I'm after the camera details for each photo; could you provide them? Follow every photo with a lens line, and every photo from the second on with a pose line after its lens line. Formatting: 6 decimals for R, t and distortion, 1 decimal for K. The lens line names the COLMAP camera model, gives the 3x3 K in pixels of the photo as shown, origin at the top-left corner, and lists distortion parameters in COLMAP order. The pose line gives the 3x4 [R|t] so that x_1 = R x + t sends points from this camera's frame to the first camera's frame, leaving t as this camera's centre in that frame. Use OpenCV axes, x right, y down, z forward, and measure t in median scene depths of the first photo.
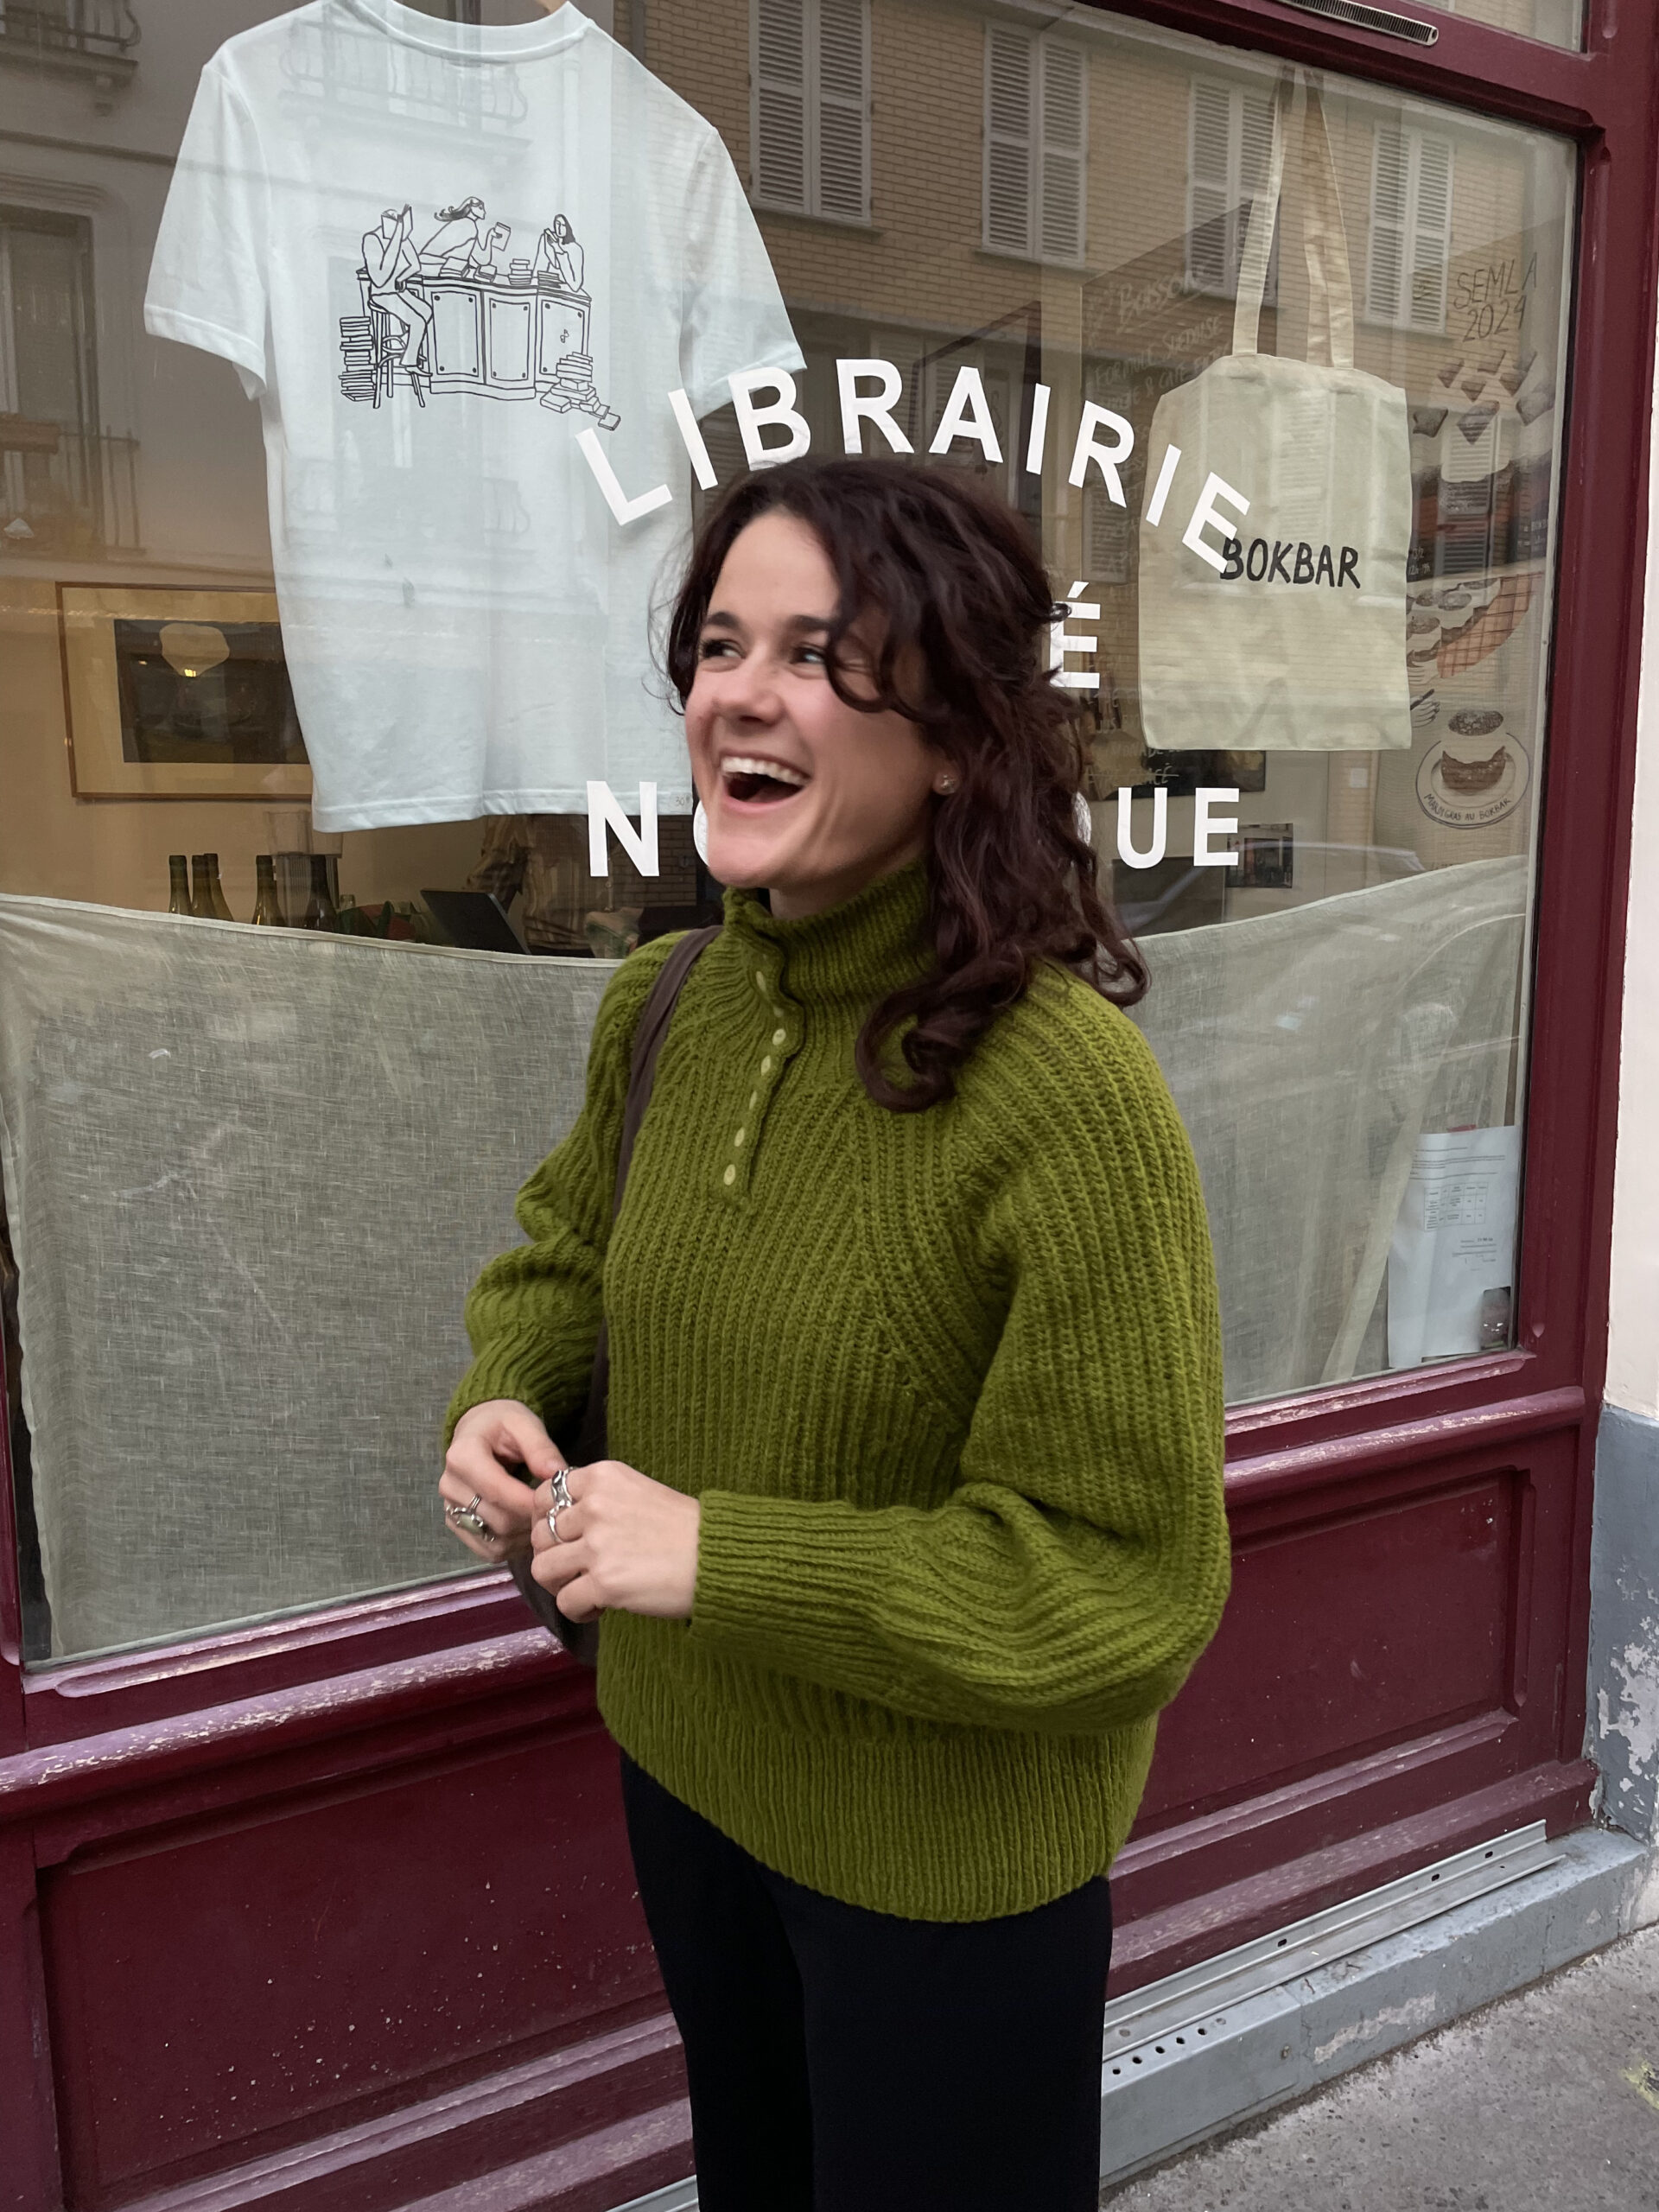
lens RADIAL K [[1646.2, 0, 849.6], [0, 1646.2, 1073.0], [0, 0, 1]] dist [0.063893, -0.081661]
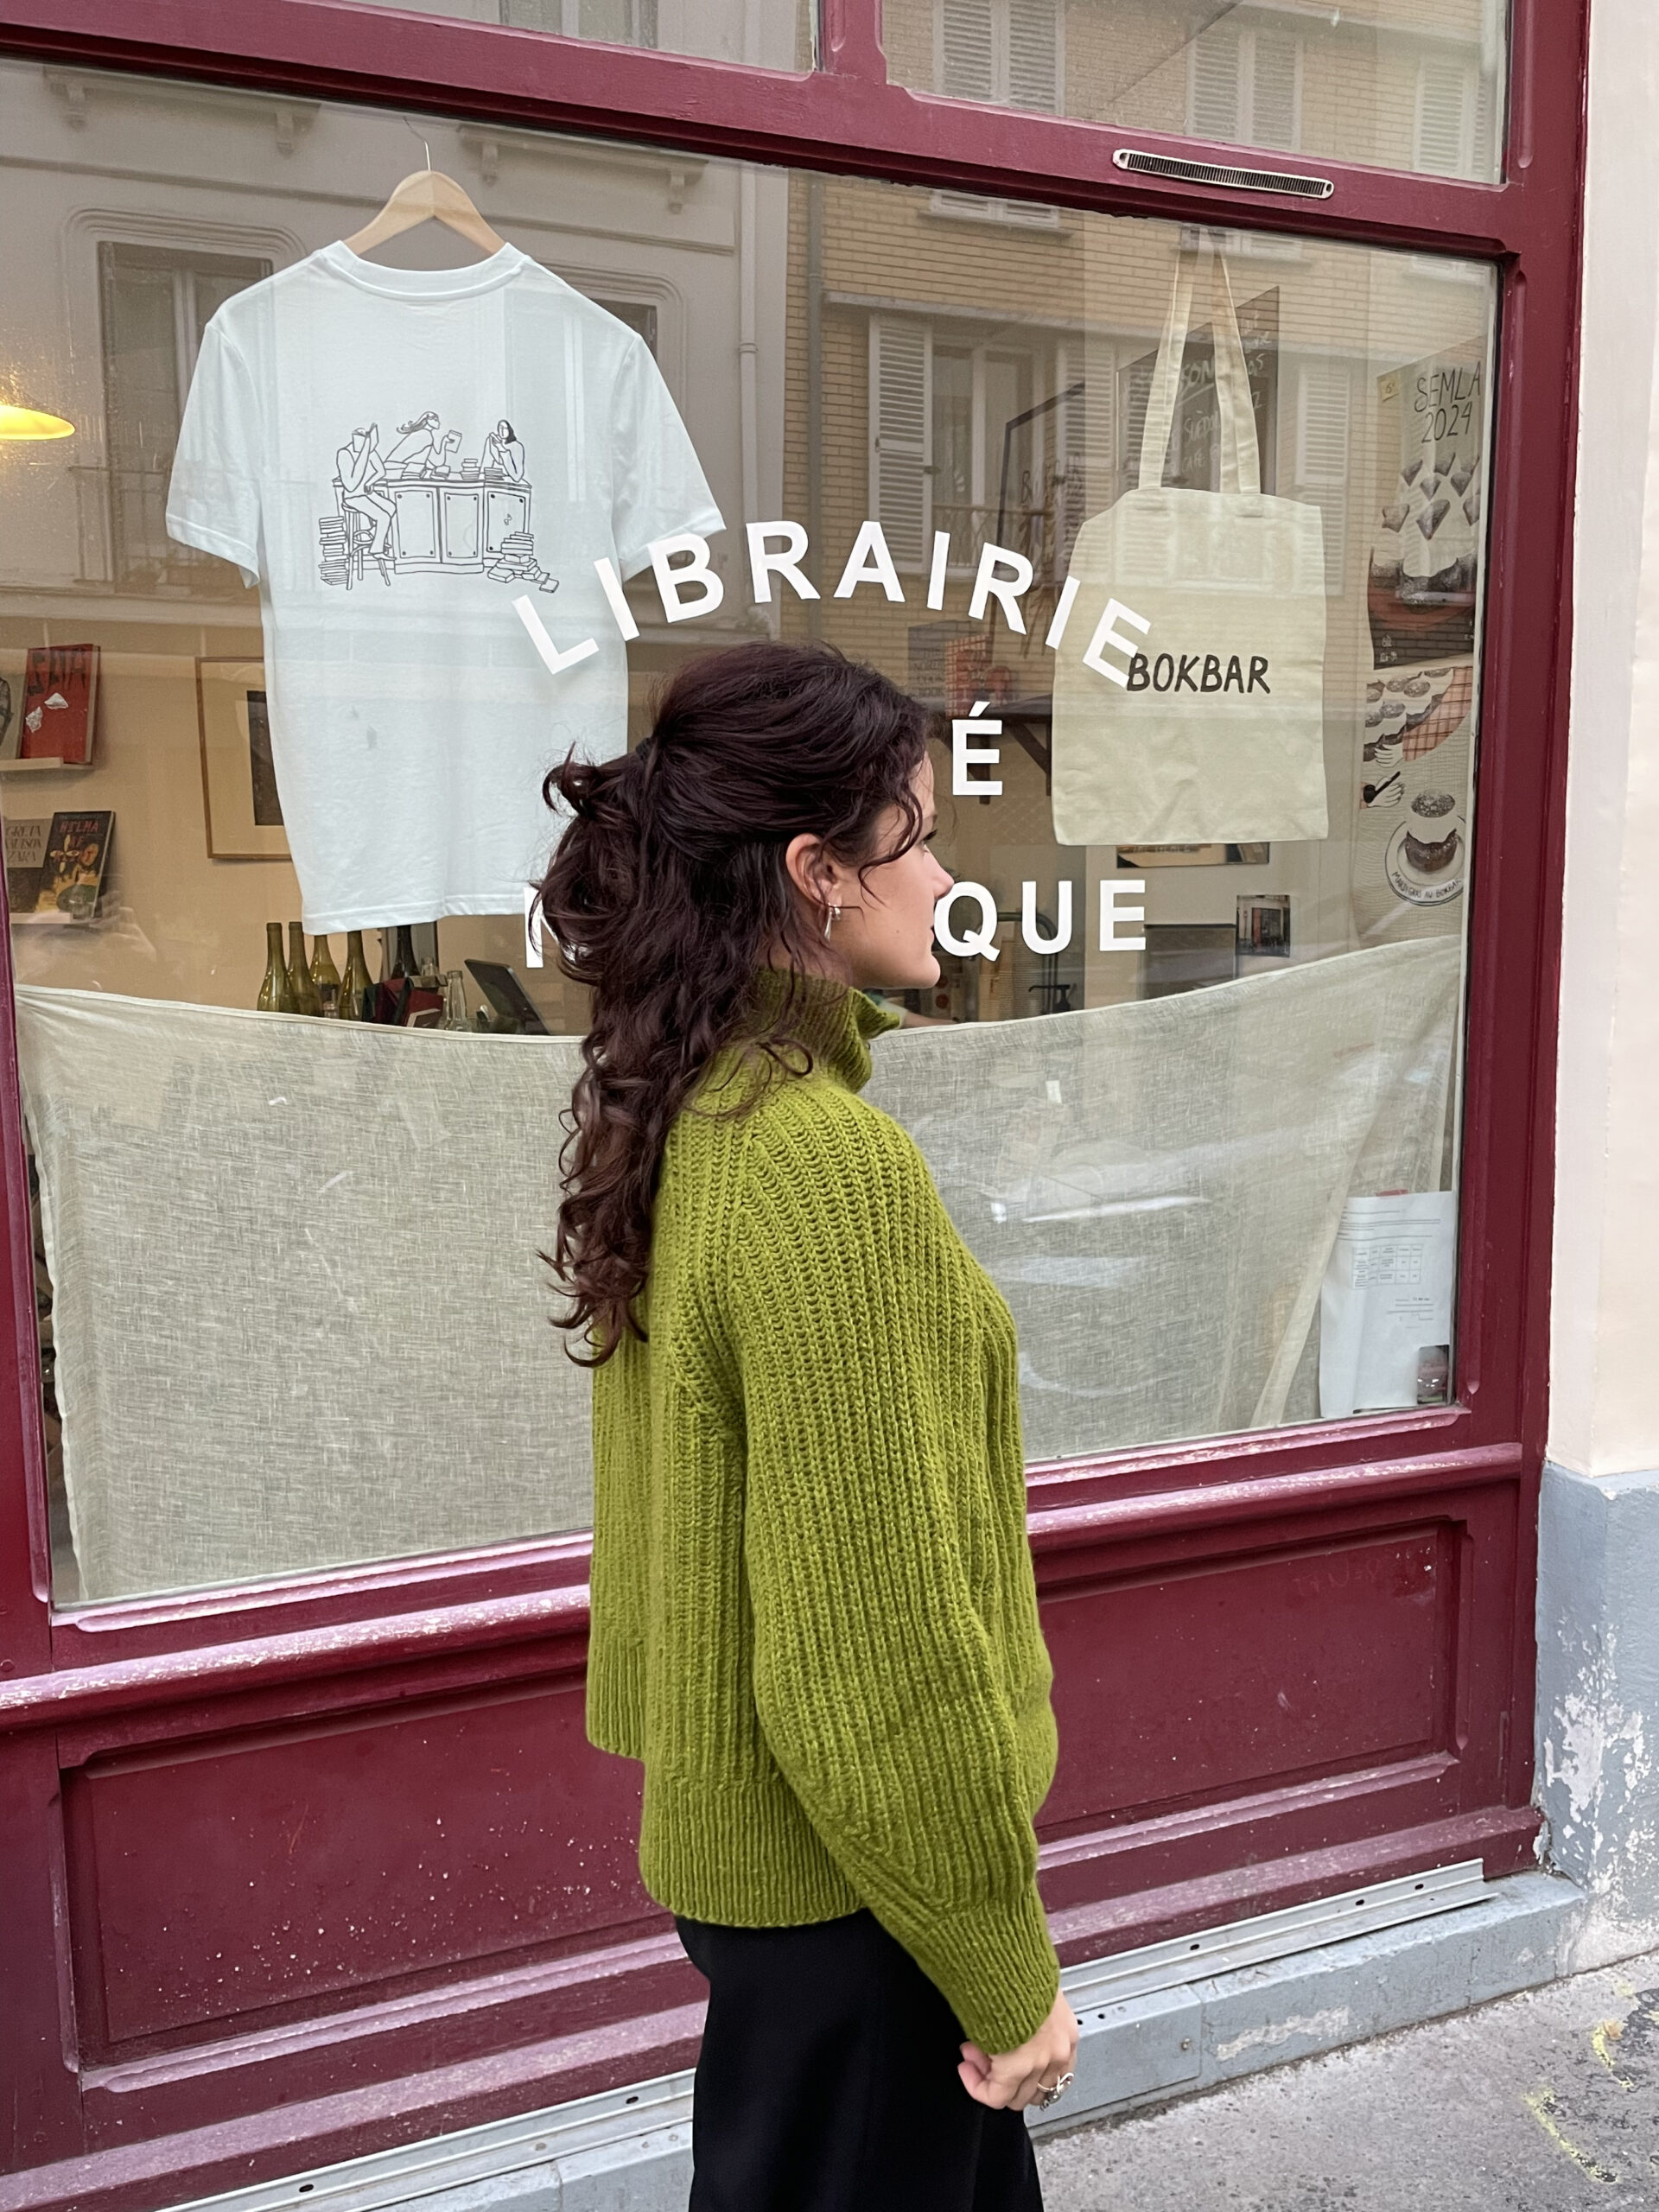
lens RADIAL K [[1779.5, 0, 860.4], [0, 1779.5, 1106.0], [0, 0, 1]] dist [0.065108, -0.086309]
pose [[0.993124, 0.012119, -0.116440, 0.201505], [-0.012873, 0.999901, -0.005721, -0.013736], [0.116360, 0.007181, 0.993181, -0.212091]]
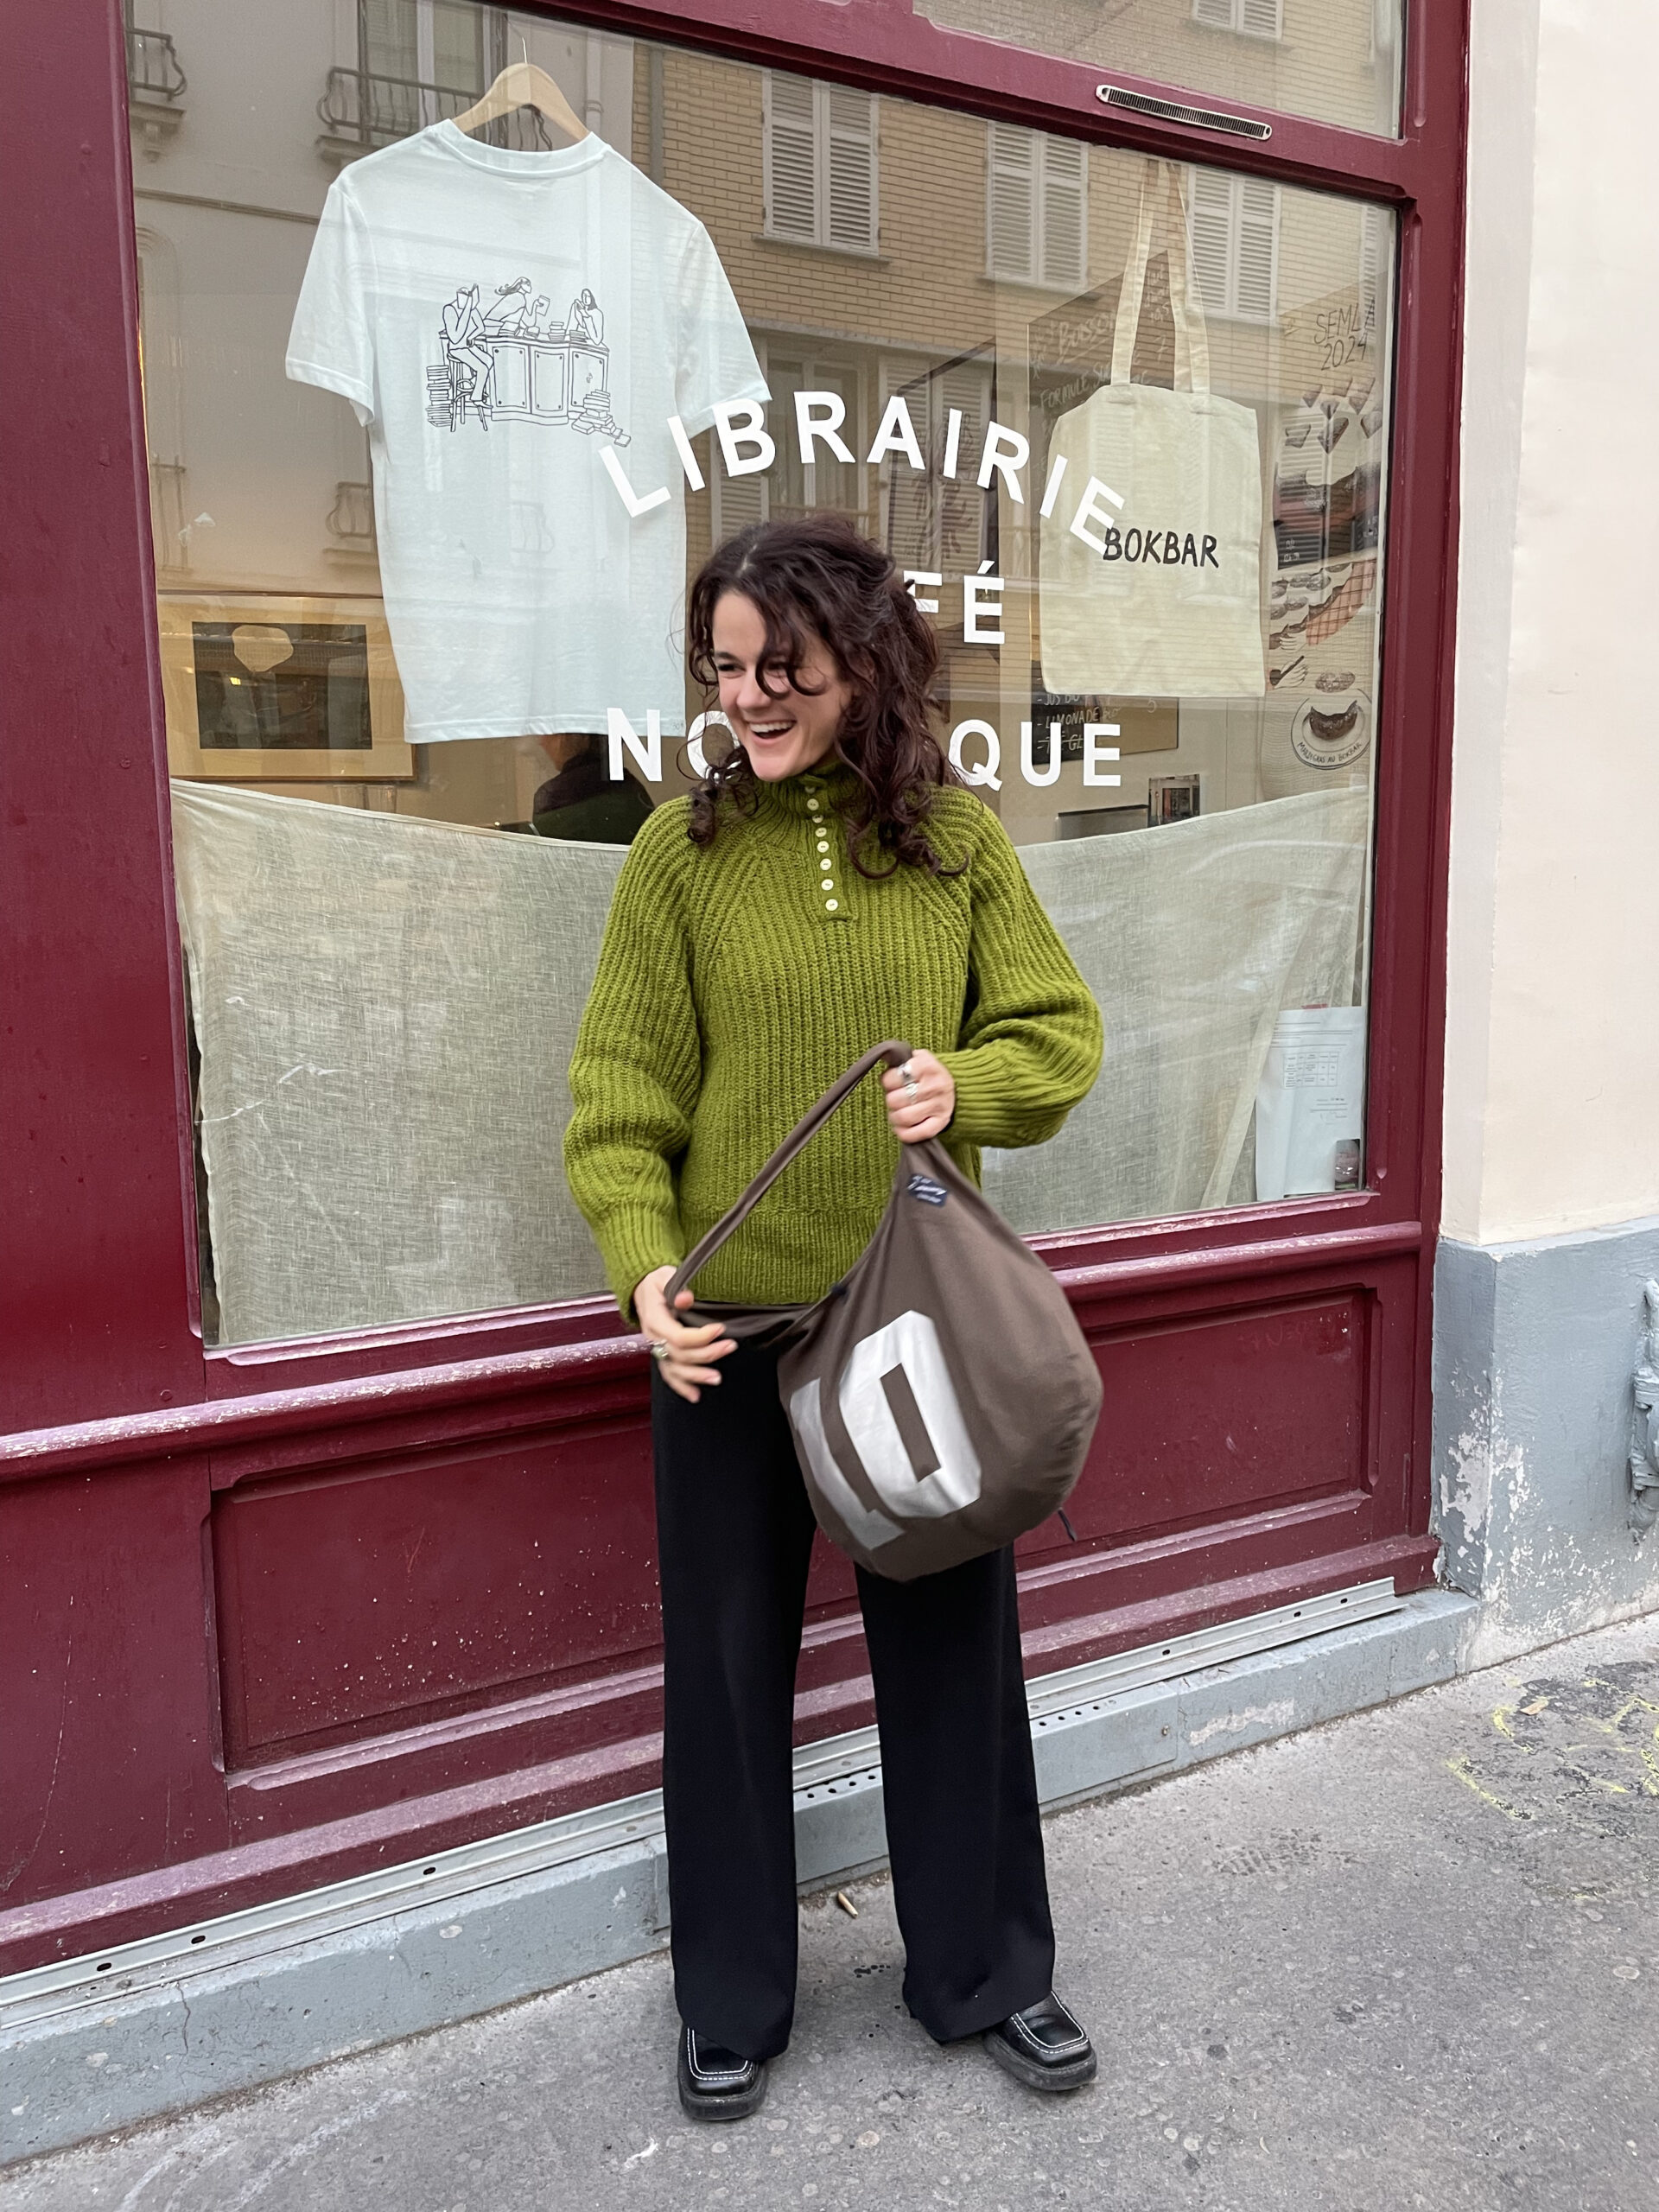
lens RADIAL K [[1646.2, 0, 846.3], [0, 1646.2, 1079.1], [0, 0, 1]] dist [0.063893, -0.081661]
pose [[0.999882, -0.003988, -0.014841, 0.046366], [0.003864, 0.999957, -0.008371, 0.118051], [0.014874, 0.008313, 0.999855, -0.290842]]
